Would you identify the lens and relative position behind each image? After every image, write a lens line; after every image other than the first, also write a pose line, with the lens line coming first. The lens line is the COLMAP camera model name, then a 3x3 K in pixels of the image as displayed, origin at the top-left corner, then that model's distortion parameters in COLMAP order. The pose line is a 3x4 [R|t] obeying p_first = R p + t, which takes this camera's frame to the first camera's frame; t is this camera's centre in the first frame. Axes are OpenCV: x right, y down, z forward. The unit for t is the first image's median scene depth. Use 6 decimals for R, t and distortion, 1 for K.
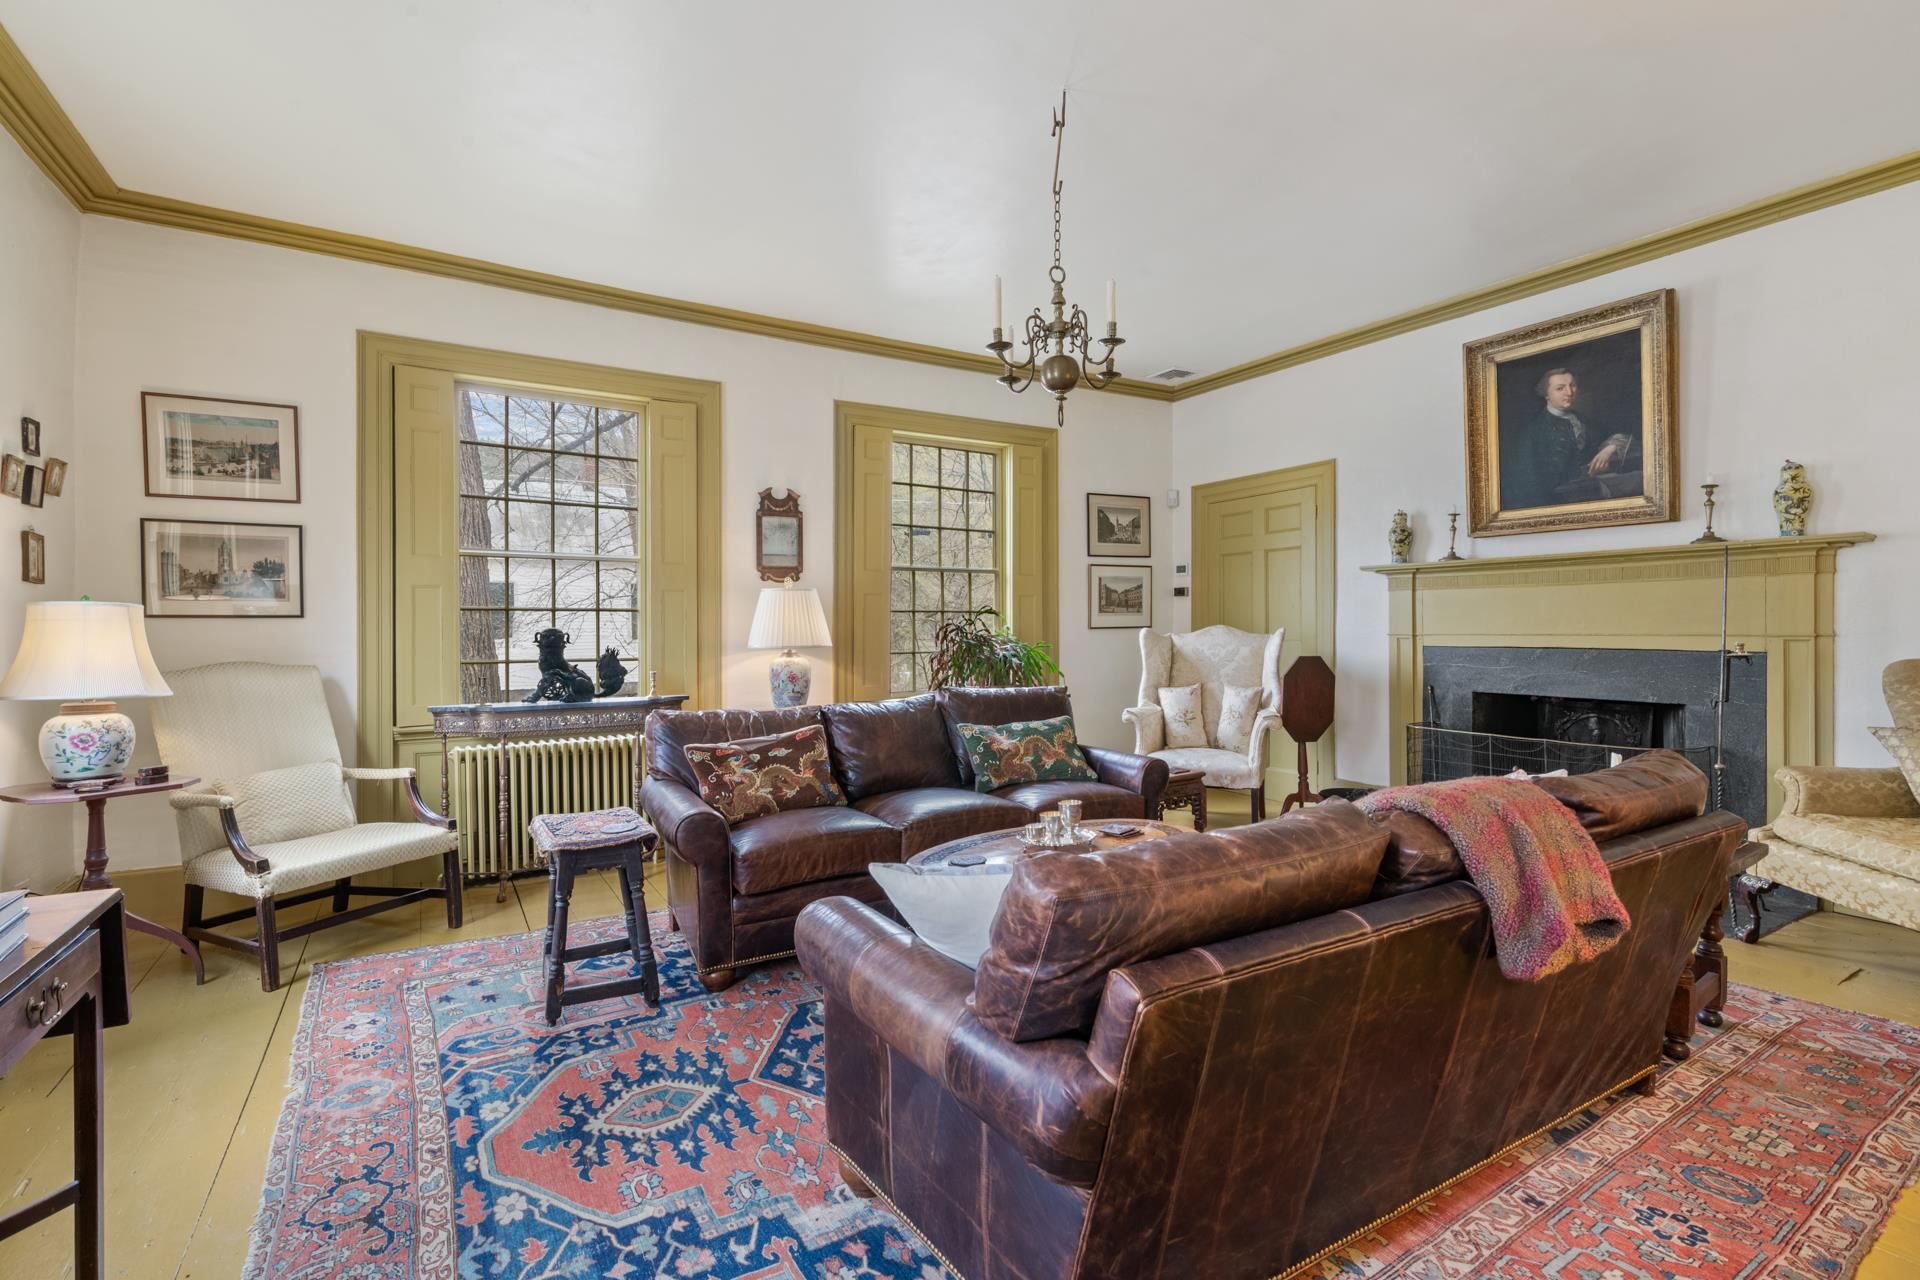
lens RADIAL K [[858.6, 0, 960.0], [0, 858.6, 640.0], [0, 0, 1]] dist [-0.000510, -0.000040]
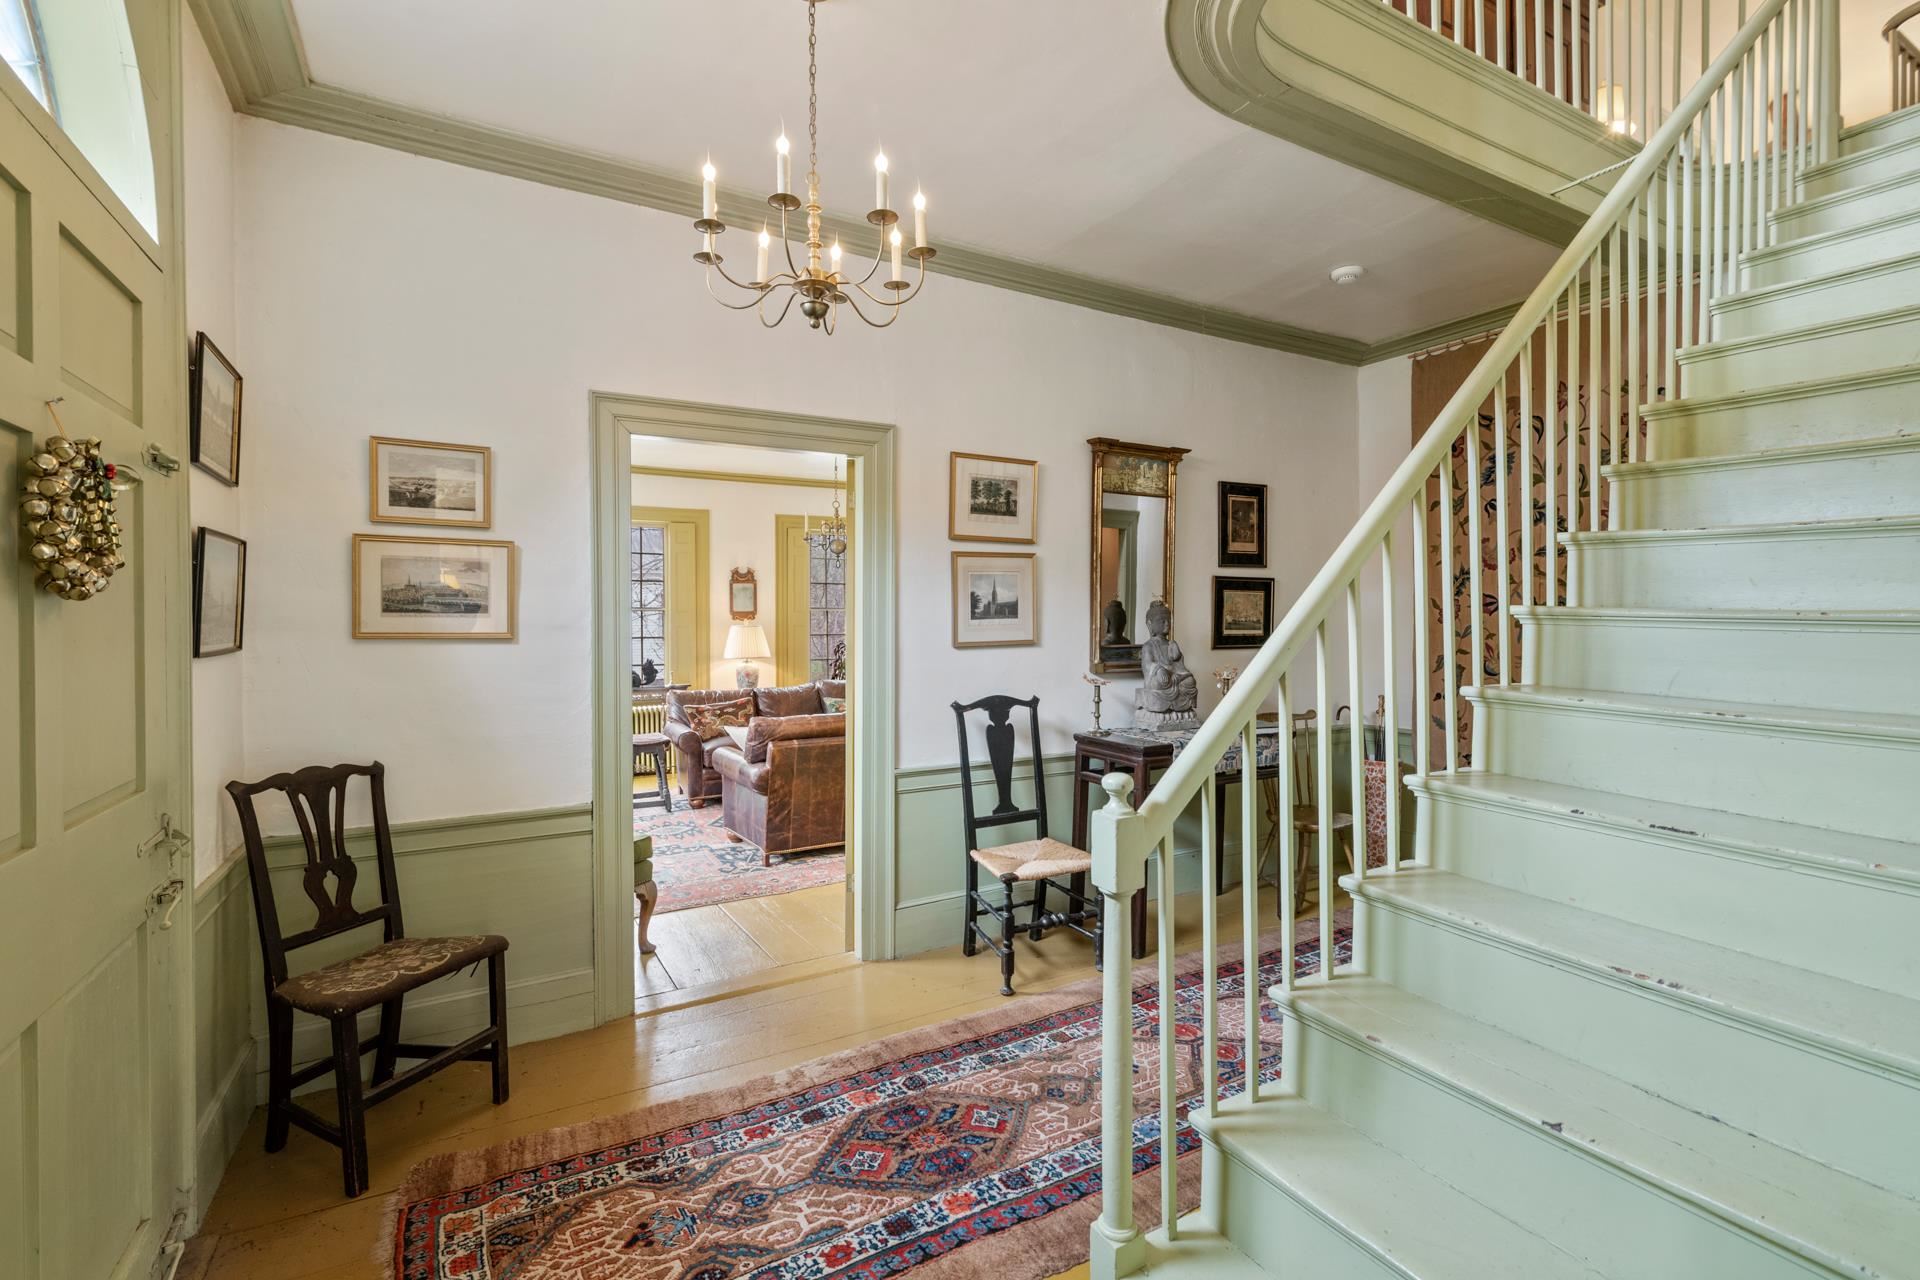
lens RADIAL K [[858.6, 0, 960.0], [0, 858.6, 640.0], [0, 0, 1]] dist [-0.000510, -0.000040]
pose [[0.999412, -0.003931, -0.034074, 0.323365], [0.004072, 0.999983, 0.004056, -0.035396], [0.034057, -0.004192, 0.999411, -0.821620]]
